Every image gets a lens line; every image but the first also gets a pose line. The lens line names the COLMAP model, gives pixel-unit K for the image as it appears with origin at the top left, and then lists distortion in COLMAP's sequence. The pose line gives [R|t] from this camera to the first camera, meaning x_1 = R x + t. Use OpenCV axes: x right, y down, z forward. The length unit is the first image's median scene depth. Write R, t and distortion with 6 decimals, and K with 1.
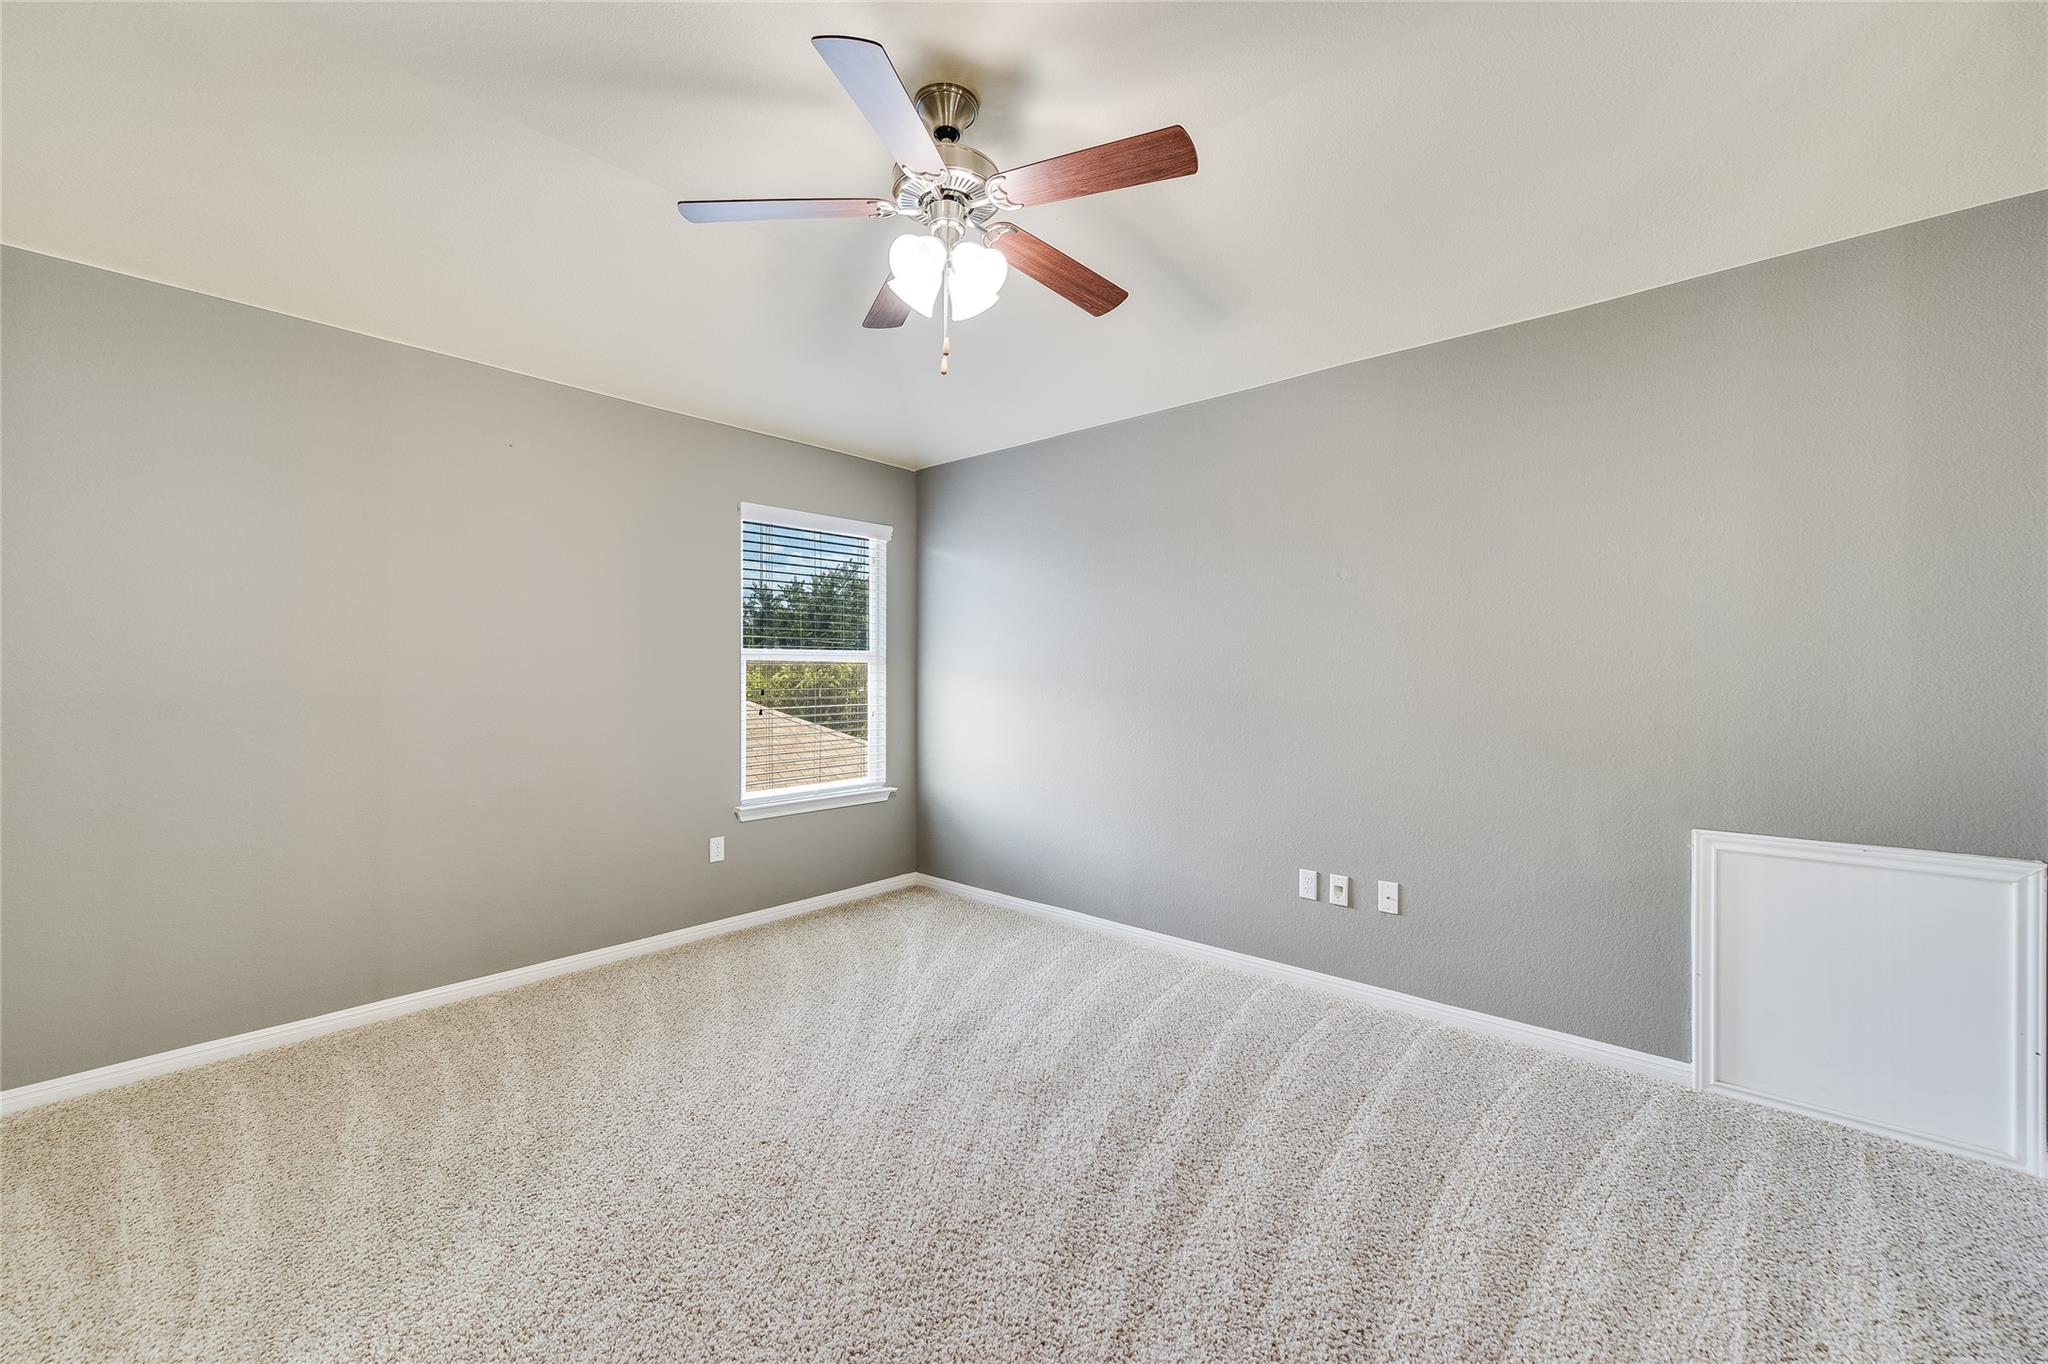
lens RADIAL K [[885.5, 0, 1023.1], [0, 885.5, 673.5], [0, 0, 1]] dist [0.011601, -0.000003]
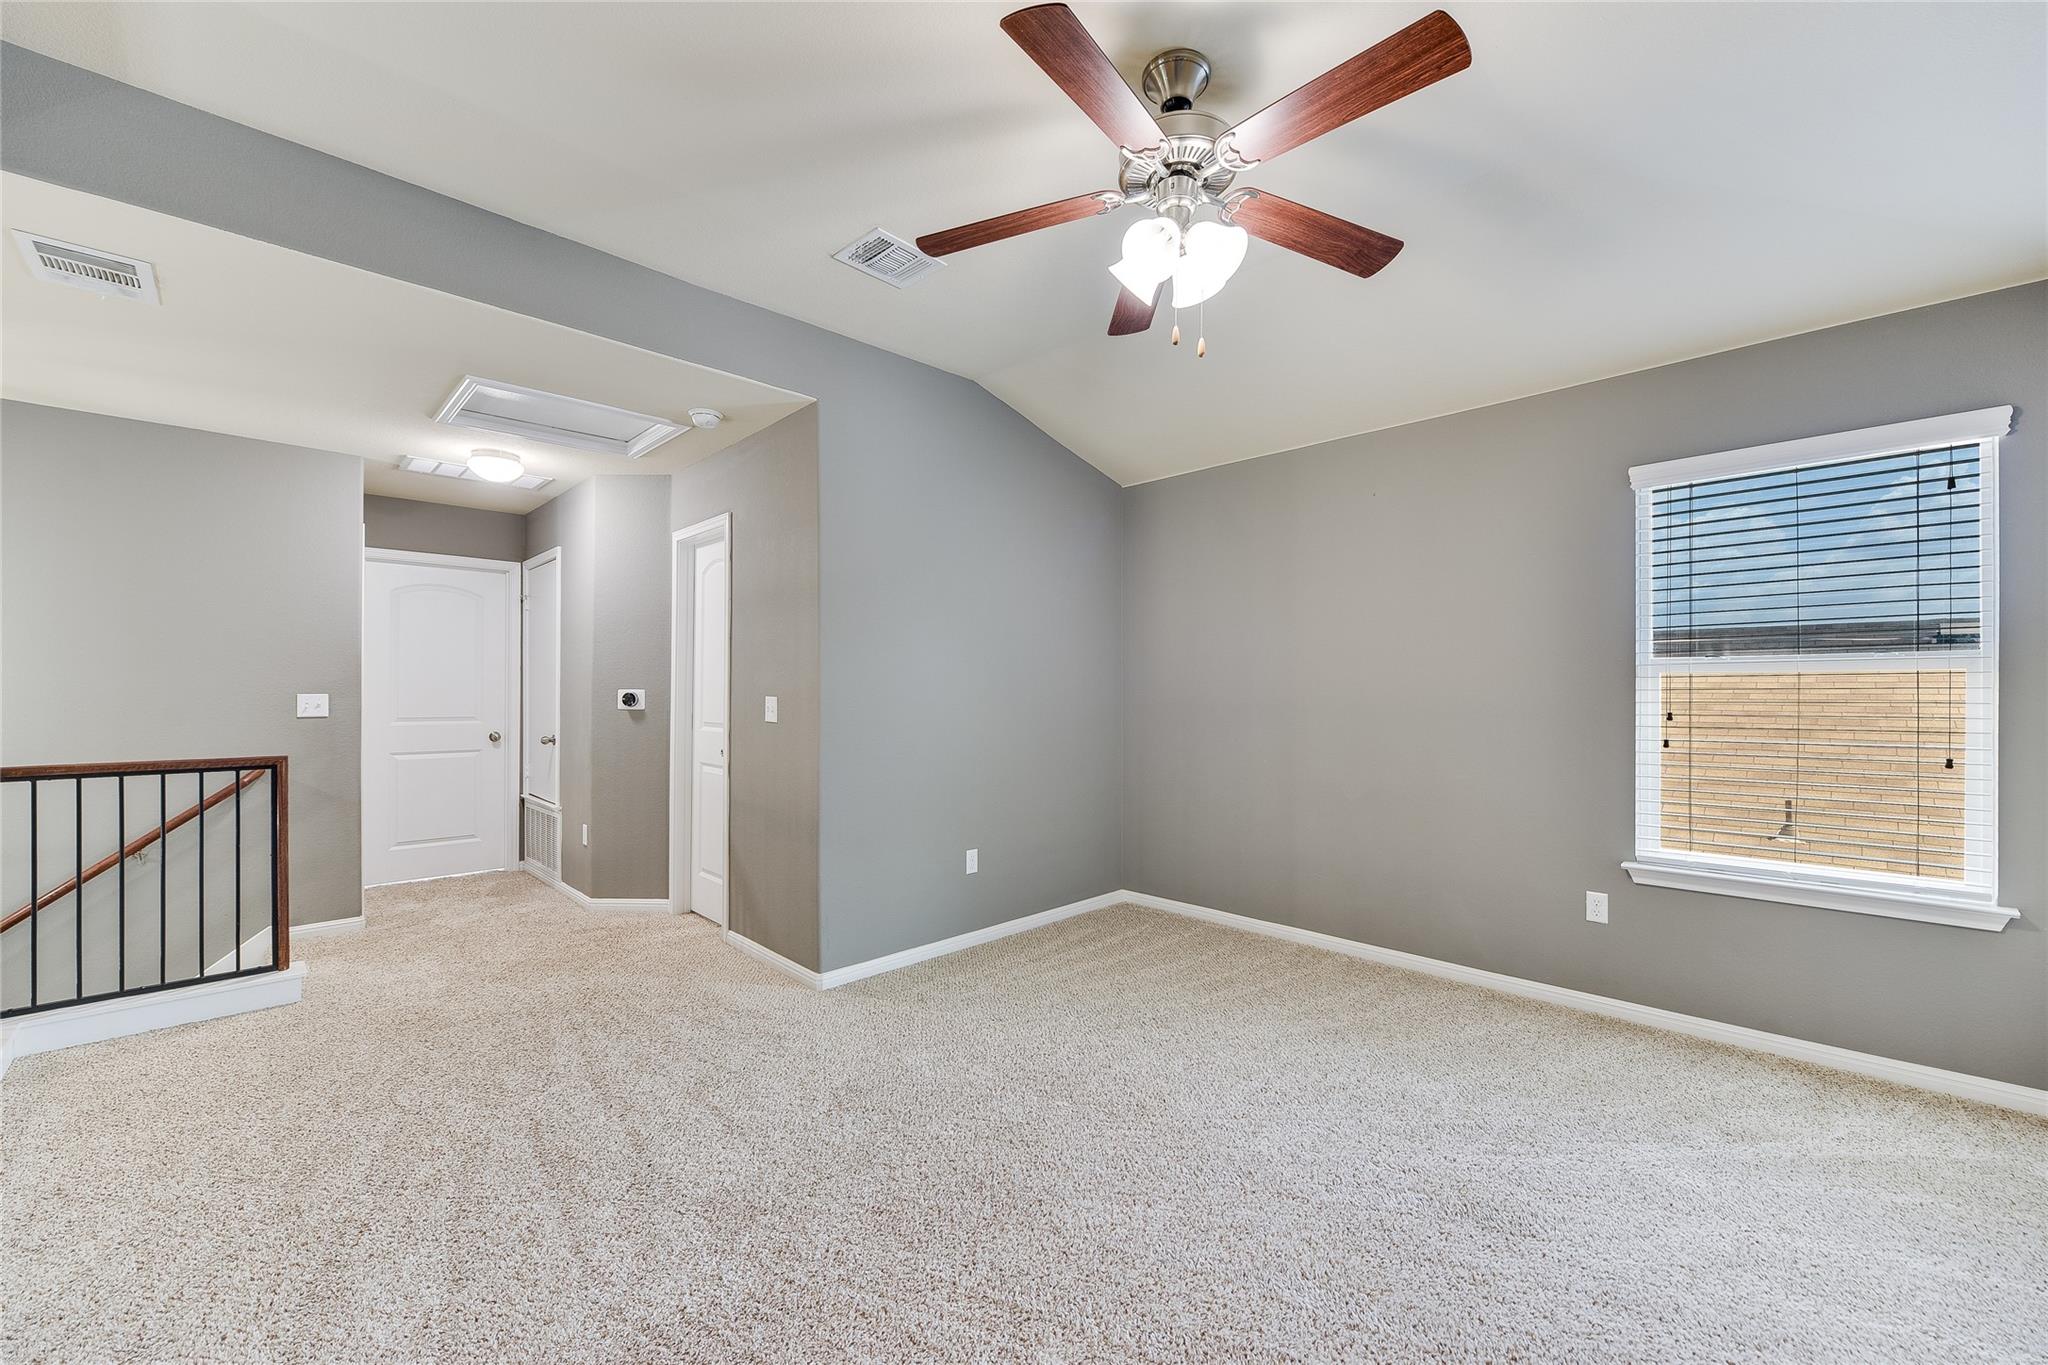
lens RADIAL K [[833.5, 0, 1023.7], [0, 833.5, 688.0], [0, 0, 1]] dist [-0.001566, -0.000351]
pose [[-0.118709, -0.007147, -0.992903, 0.570417], [-0.002144, 0.999974, -0.006942, 0.004873], [0.992927, 0.001305, -0.118722, 0.682753]]
